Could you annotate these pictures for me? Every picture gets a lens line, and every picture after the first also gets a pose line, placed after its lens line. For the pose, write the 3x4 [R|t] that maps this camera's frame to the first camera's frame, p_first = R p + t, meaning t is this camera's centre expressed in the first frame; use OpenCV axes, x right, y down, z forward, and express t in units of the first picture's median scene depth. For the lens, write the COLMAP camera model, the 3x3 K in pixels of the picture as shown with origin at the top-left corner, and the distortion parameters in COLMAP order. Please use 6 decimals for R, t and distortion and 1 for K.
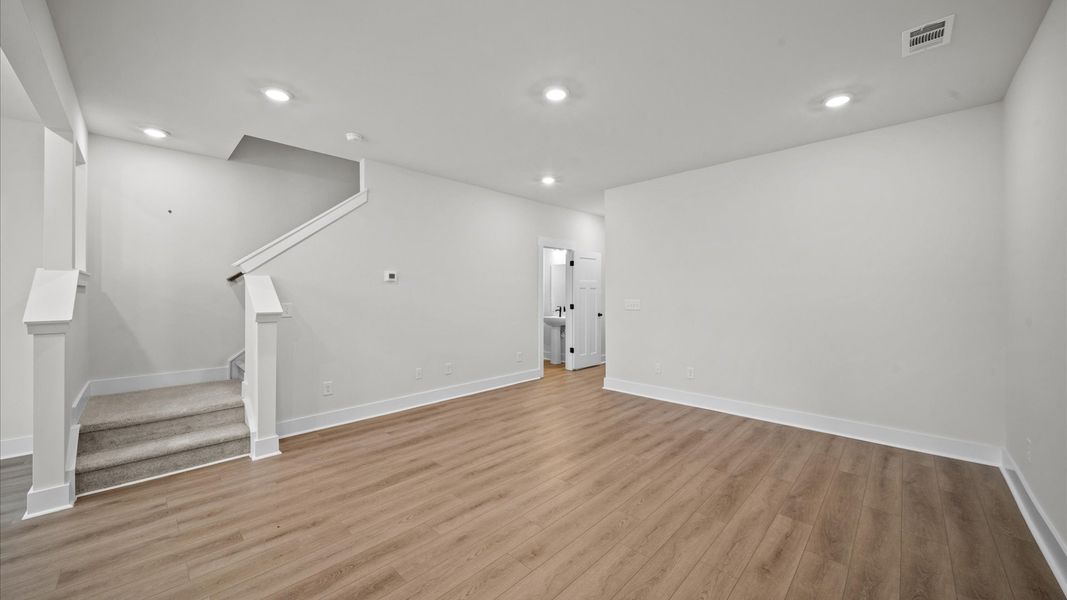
lens RADIAL K [[378.8, 0, 533.5], [0, 378.8, 300.0], [0, 0, 1]] dist [-0.000626, 0.000021]
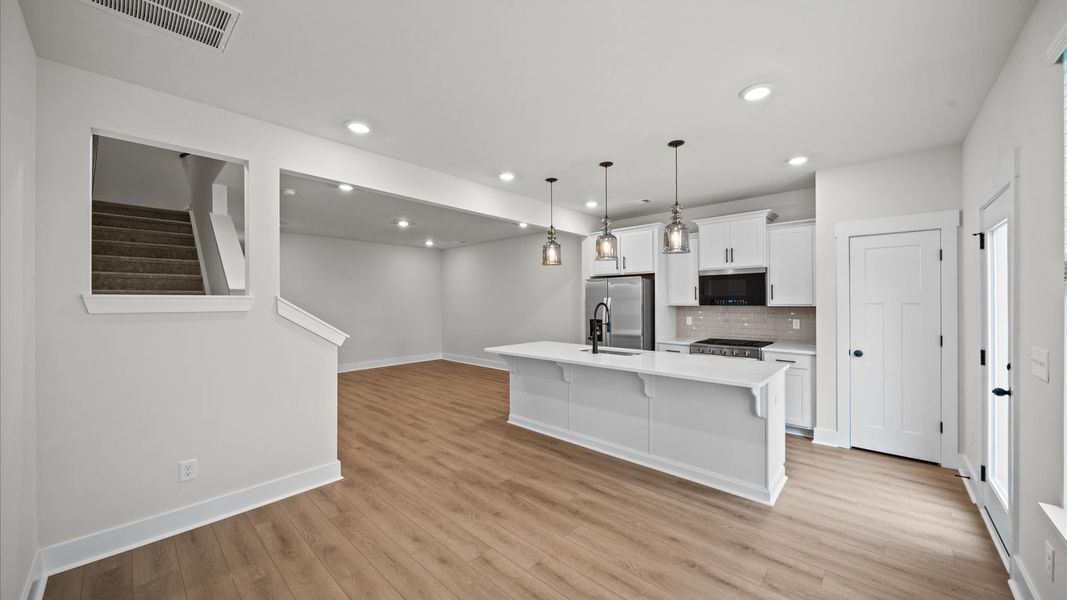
lens RADIAL K [[378.8, 0, 533.5], [0, 378.8, 300.0], [0, 0, 1]] dist [-0.000626, 0.000021]
pose [[-0.025587, 0.006982, 0.999648, -2.330954], [0.016947, 0.999835, -0.006550, -0.049661], [-0.999529, 0.016773, -0.025701, 0.265078]]
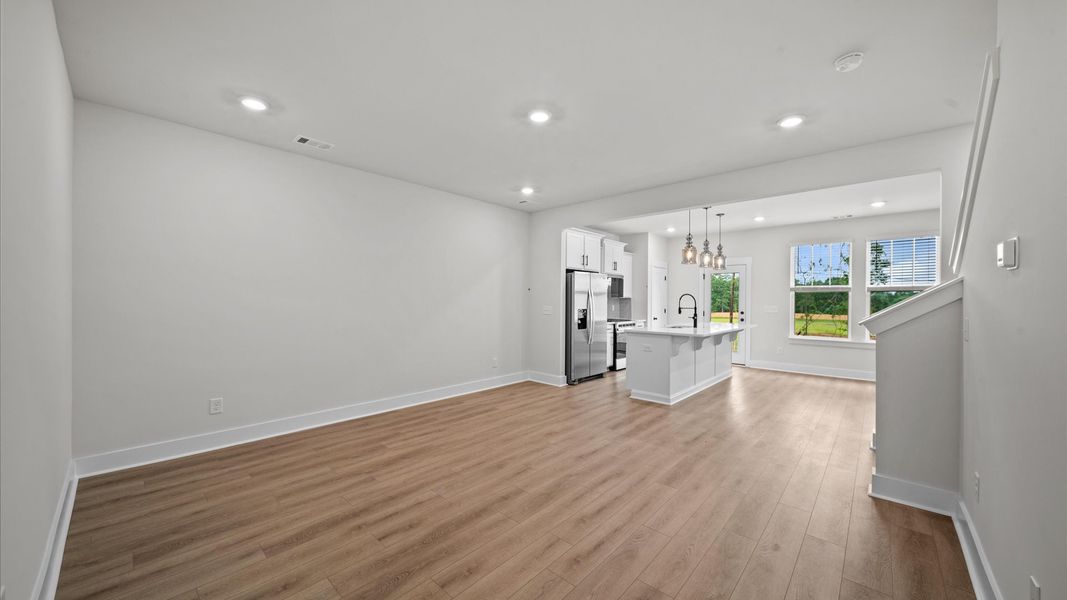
lens RADIAL K [[378.8, 0, 533.5], [0, 378.8, 300.0], [0, 0, 1]] dist [-0.000626, 0.000021]
pose [[-0.999319, -0.004751, -0.036601, 0.117034], [-0.005246, 0.999896, 0.013447, -0.033791], [0.036533, 0.013629, -0.999239, 2.131983]]
